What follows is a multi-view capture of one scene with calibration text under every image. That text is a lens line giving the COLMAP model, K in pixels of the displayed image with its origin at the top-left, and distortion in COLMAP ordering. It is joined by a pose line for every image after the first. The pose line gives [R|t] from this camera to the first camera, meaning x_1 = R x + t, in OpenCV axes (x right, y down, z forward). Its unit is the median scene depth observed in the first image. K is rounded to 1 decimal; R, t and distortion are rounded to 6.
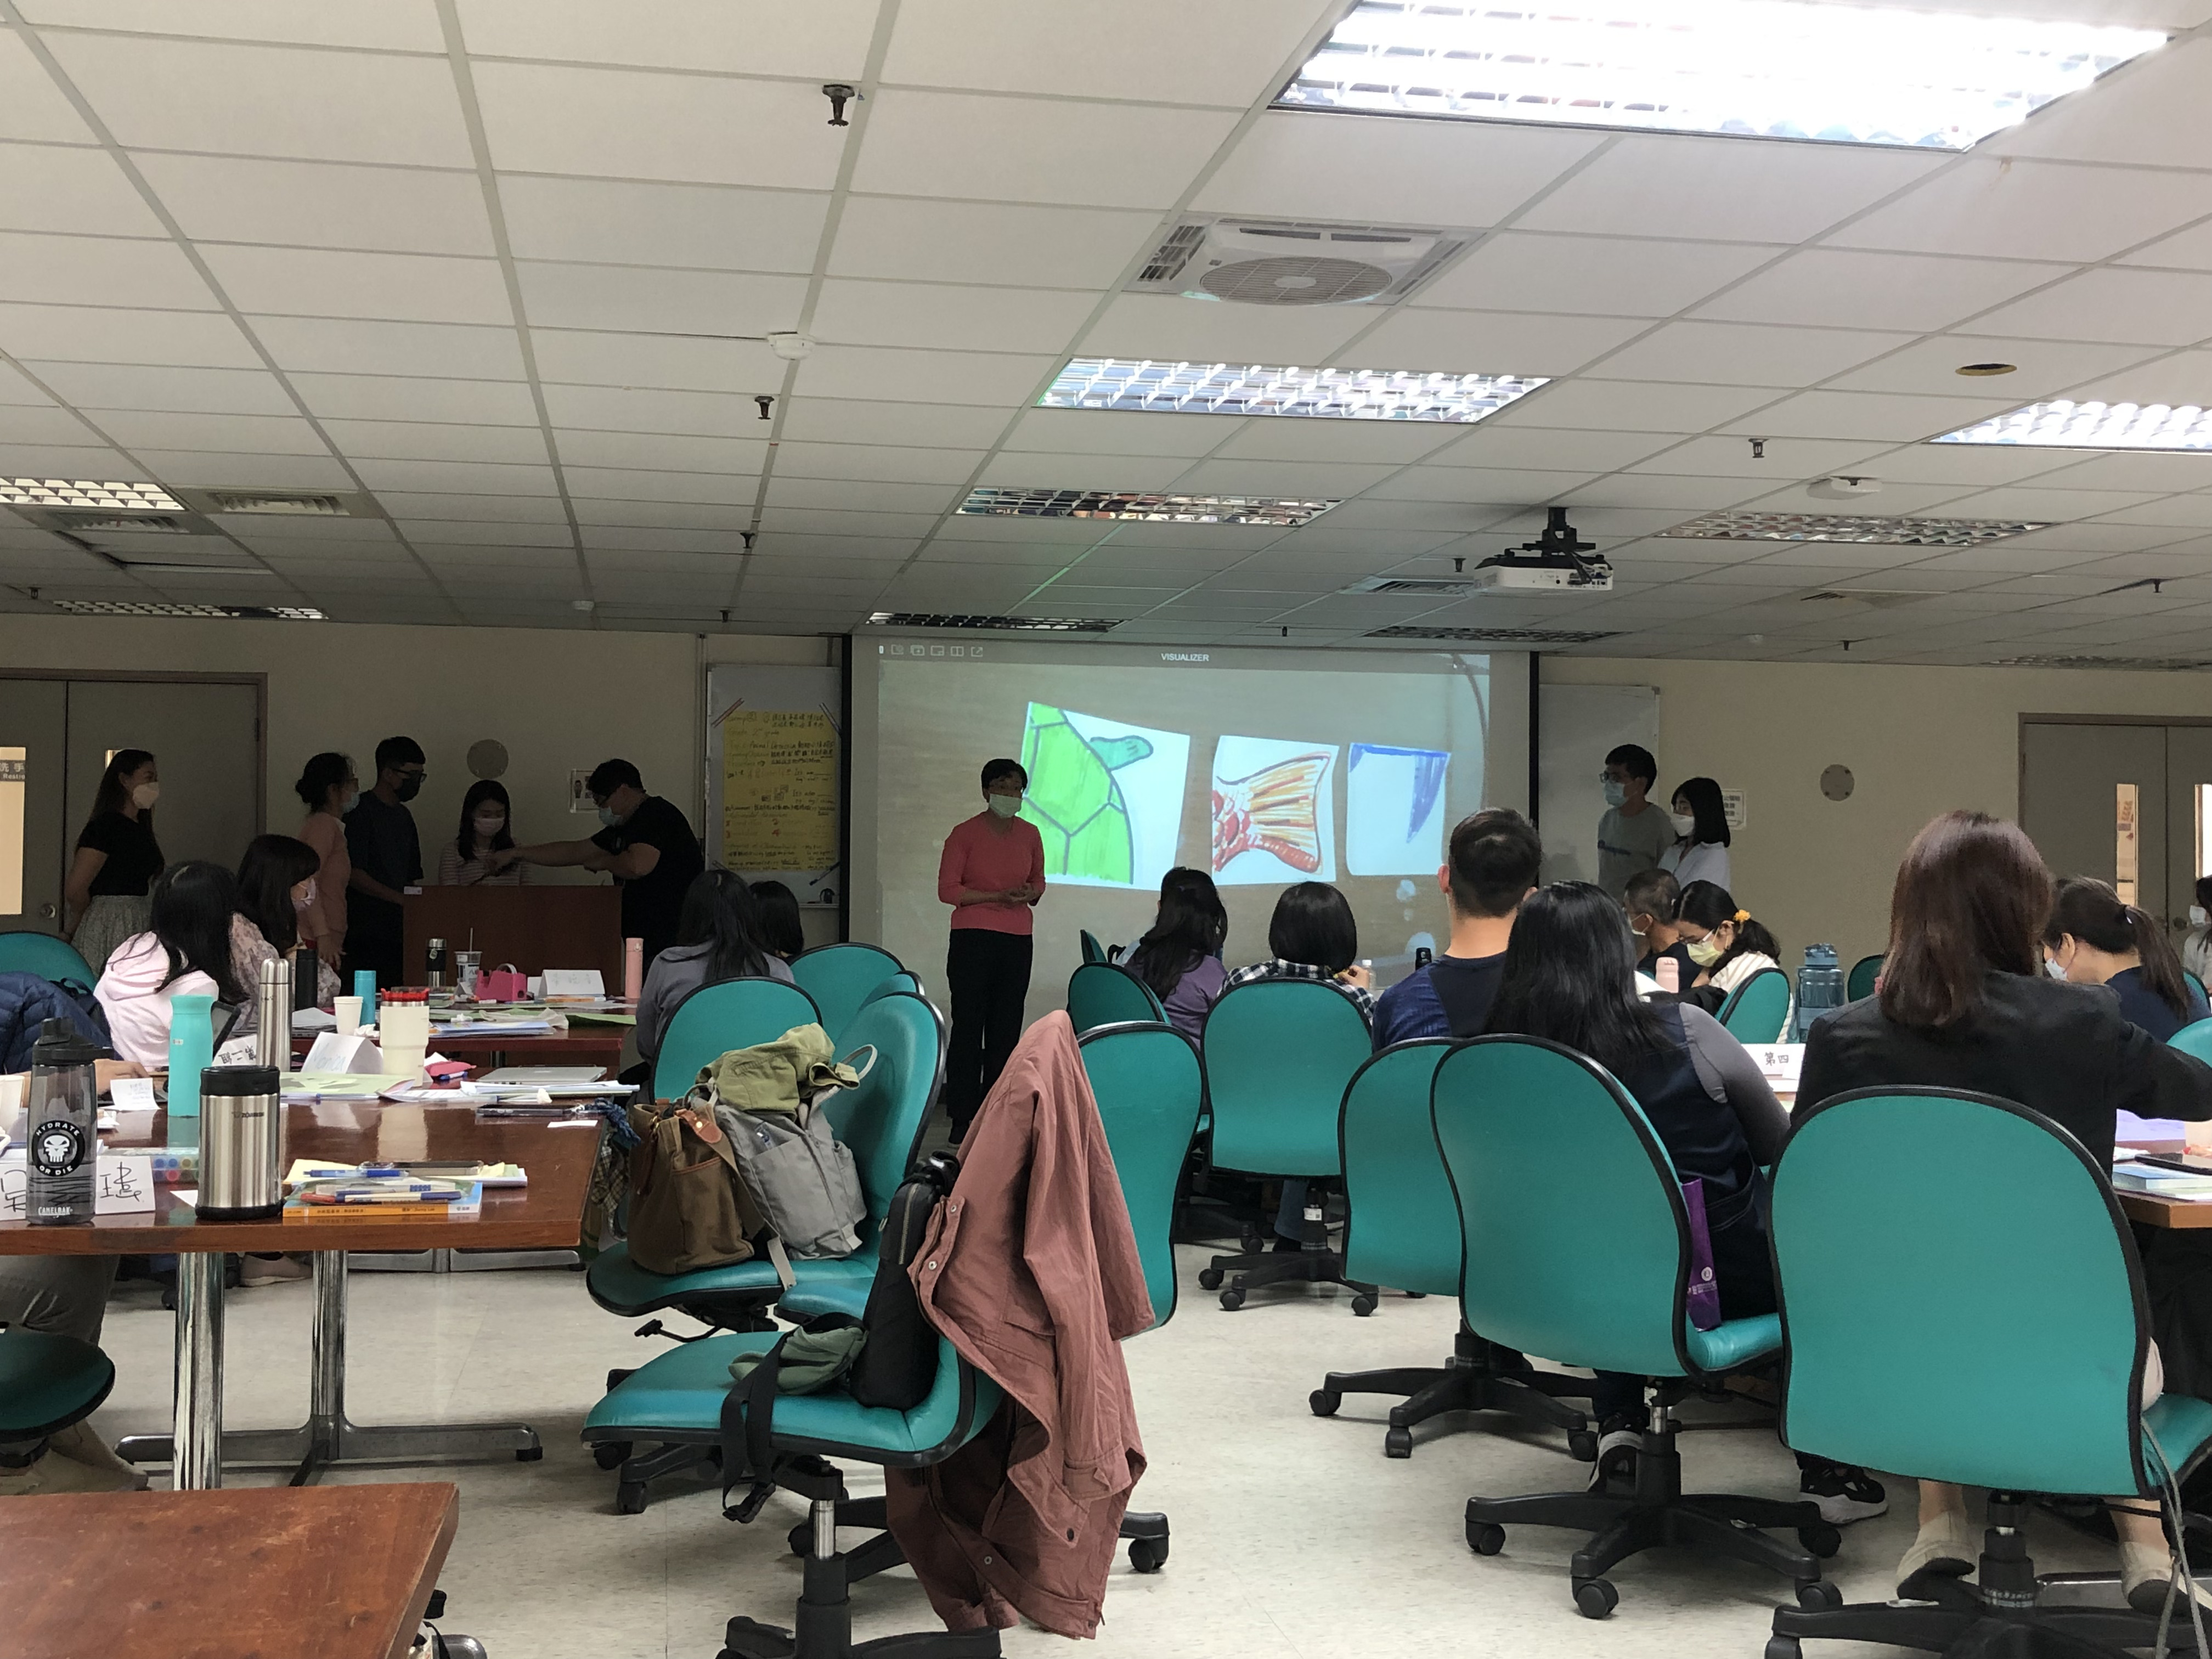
lens RADIAL K [[2474.7, 0, 1110.4], [0, 2474.7, 791.8], [0, 0, 1]] dist [0.128651, -0.445669]
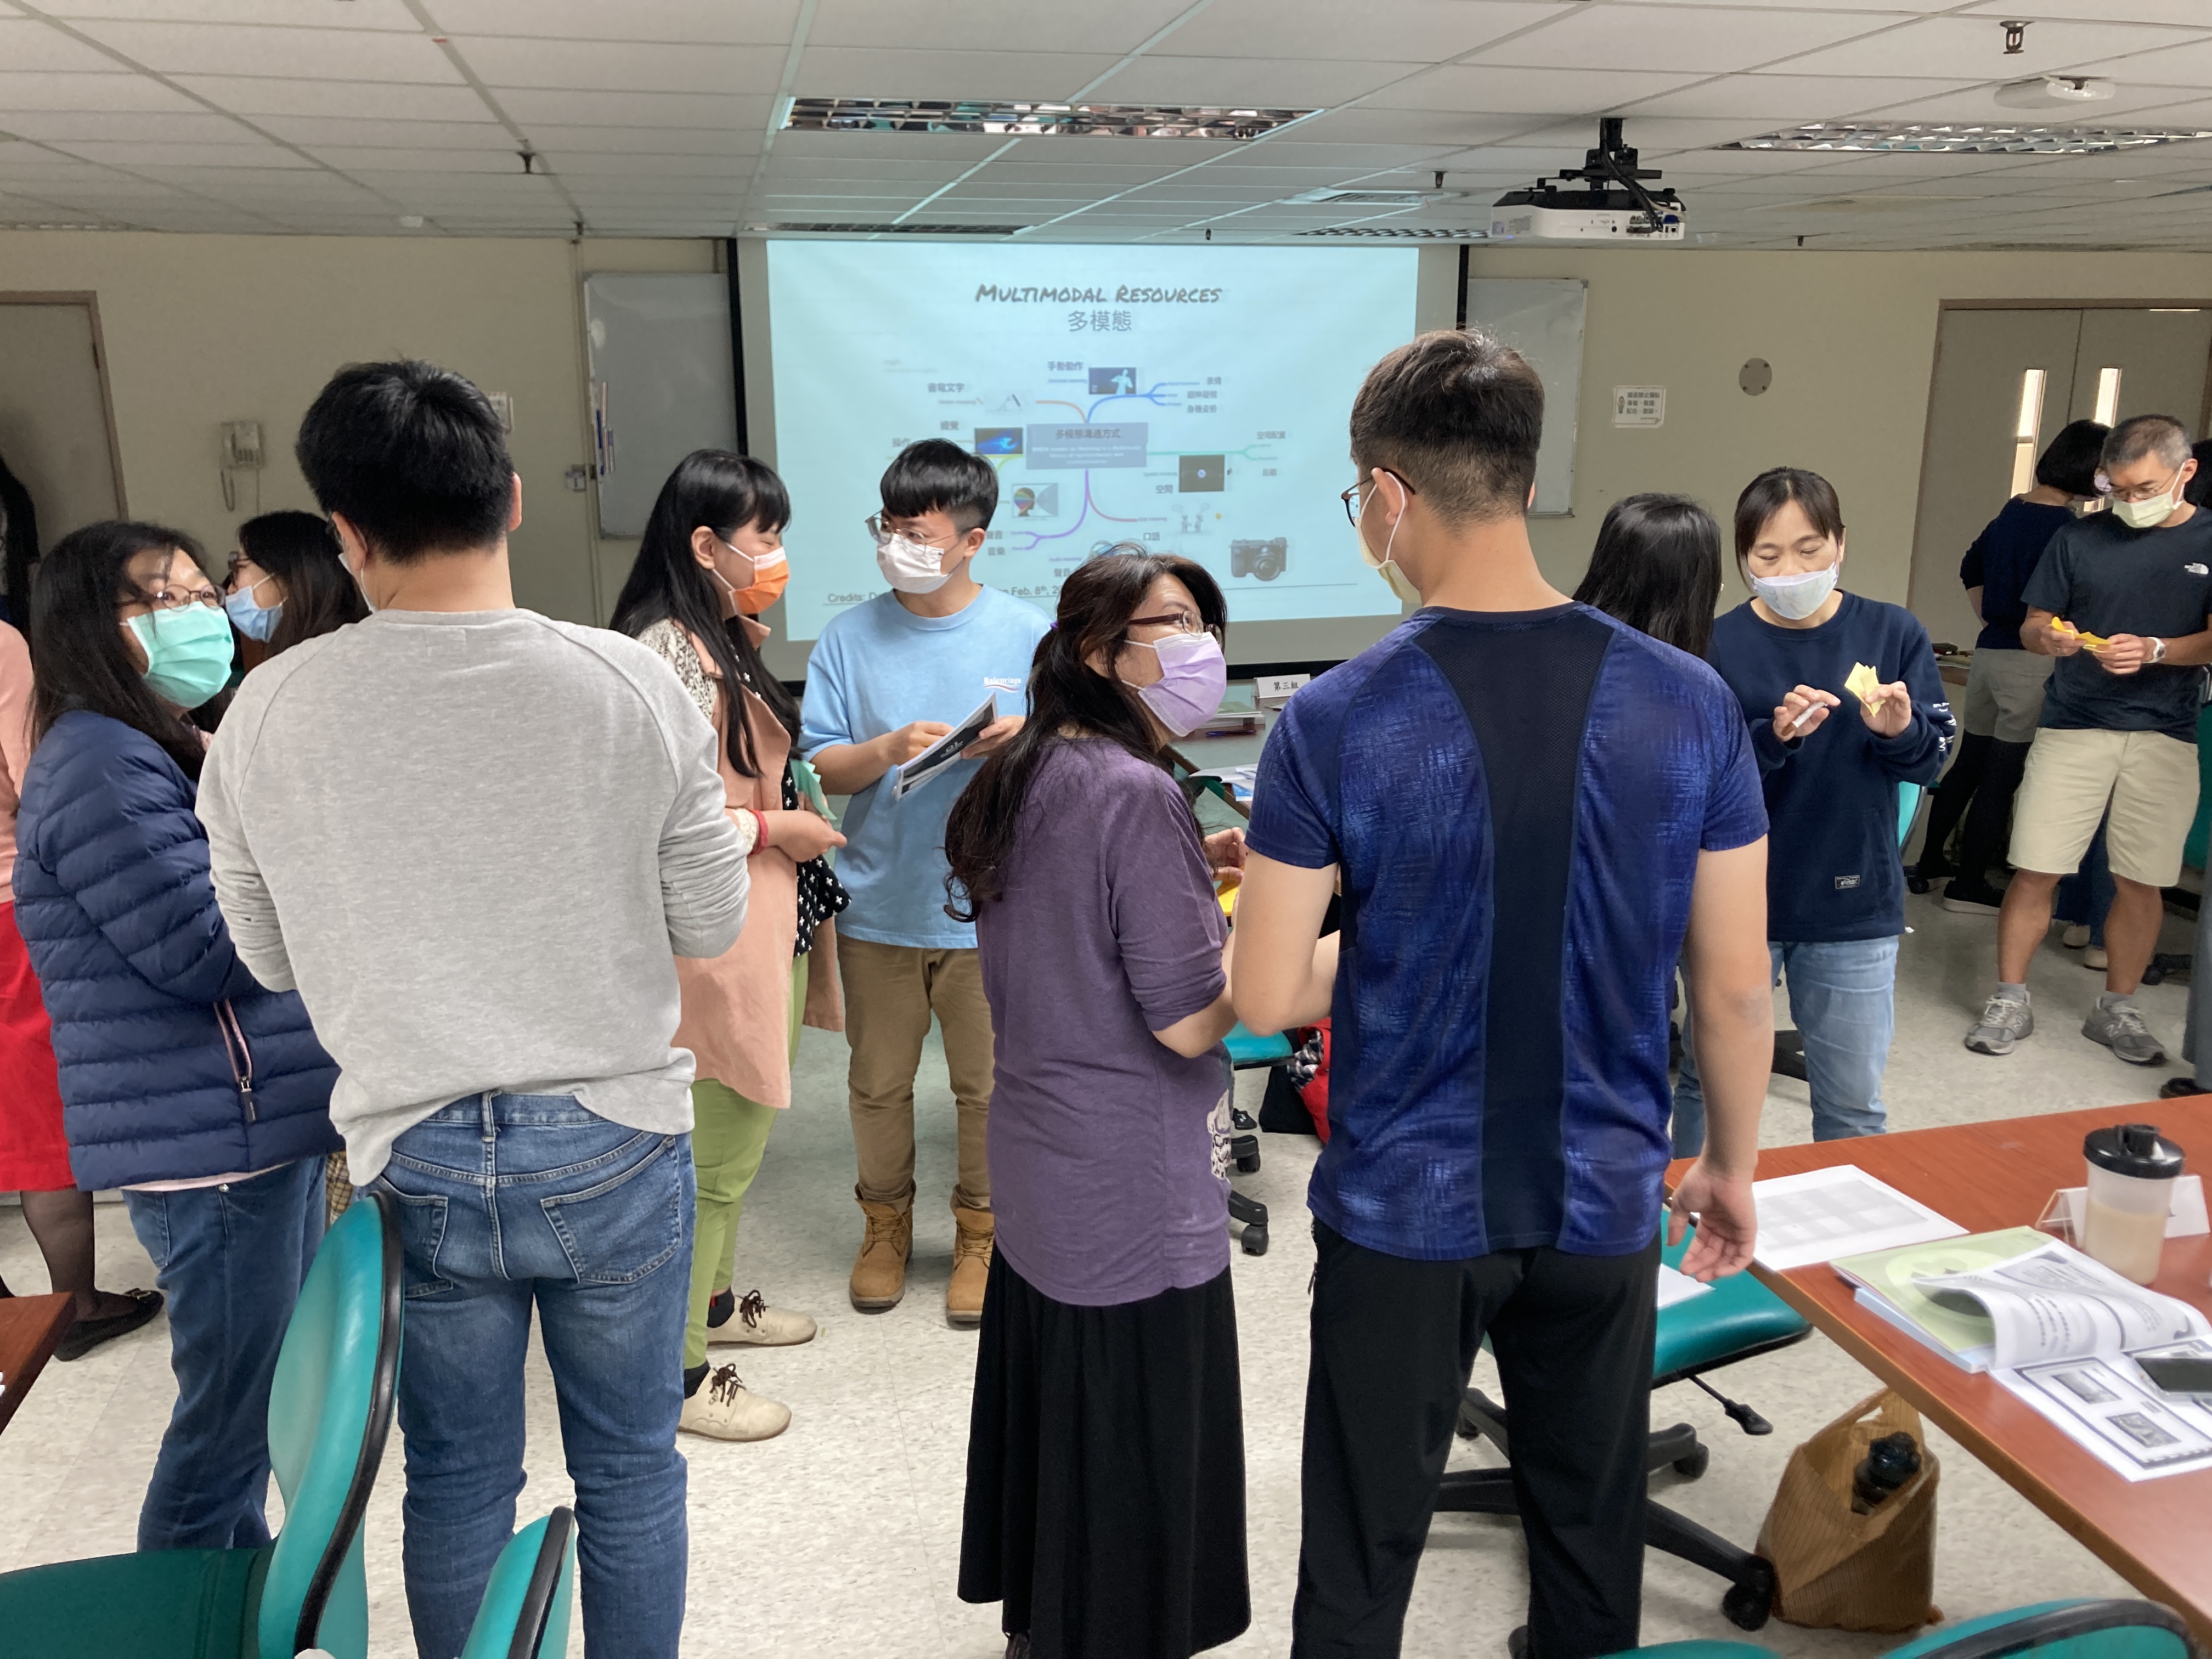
lens RADIAL K [[1844.0, 0, 1106.0], [0, 1844.0, 829.5], [0, 0, 1]] dist [0.007374, 0.000252]
pose [[0.999341, -0.020449, 0.029979, 0.014686], [0.011199, 0.959581, 0.281209, -0.084449], [-0.034518, -0.280688, 0.959178, 0.532515]]
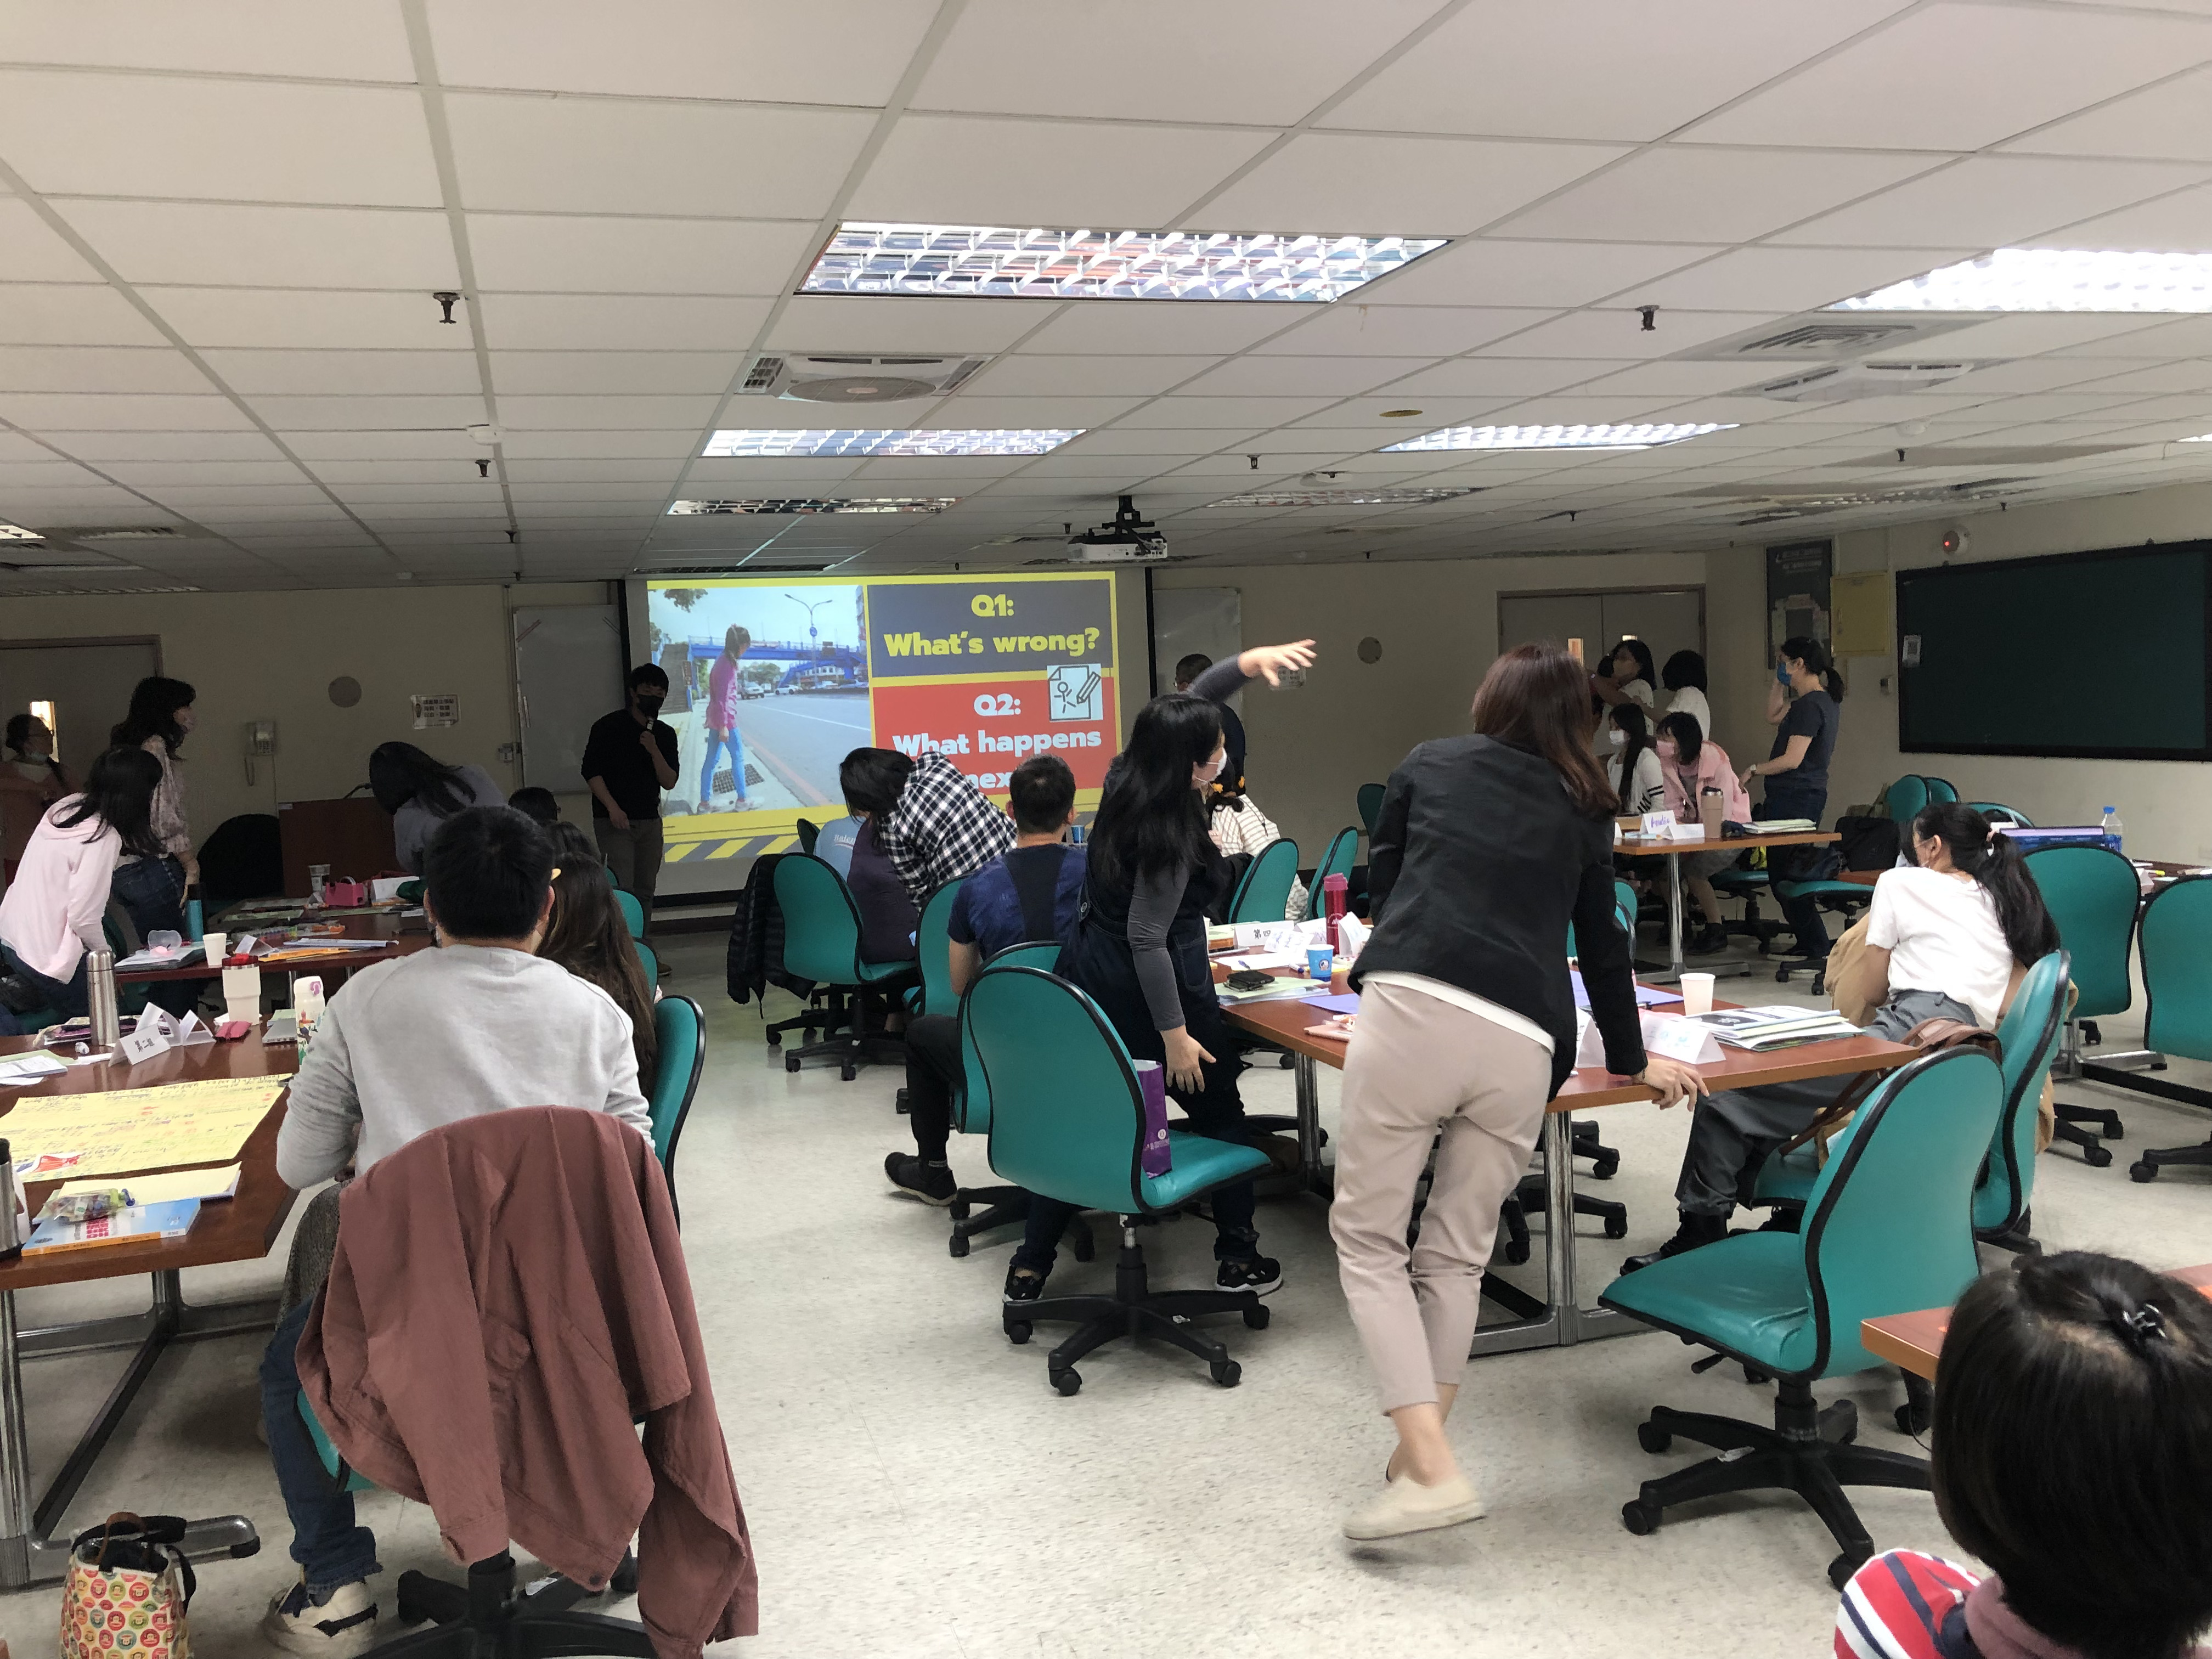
lens RADIAL K [[1837.7, 0, 1100.7], [0, 1837.7, 799.8], [0, 0, 1]] dist [0.041757, -0.073718]
pose [[0.992442, -0.060385, 0.106827, 0.063048], [0.049851, 0.993870, 0.098676, -0.061645], [-0.112131, -0.092605, 0.989369, 0.008711]]
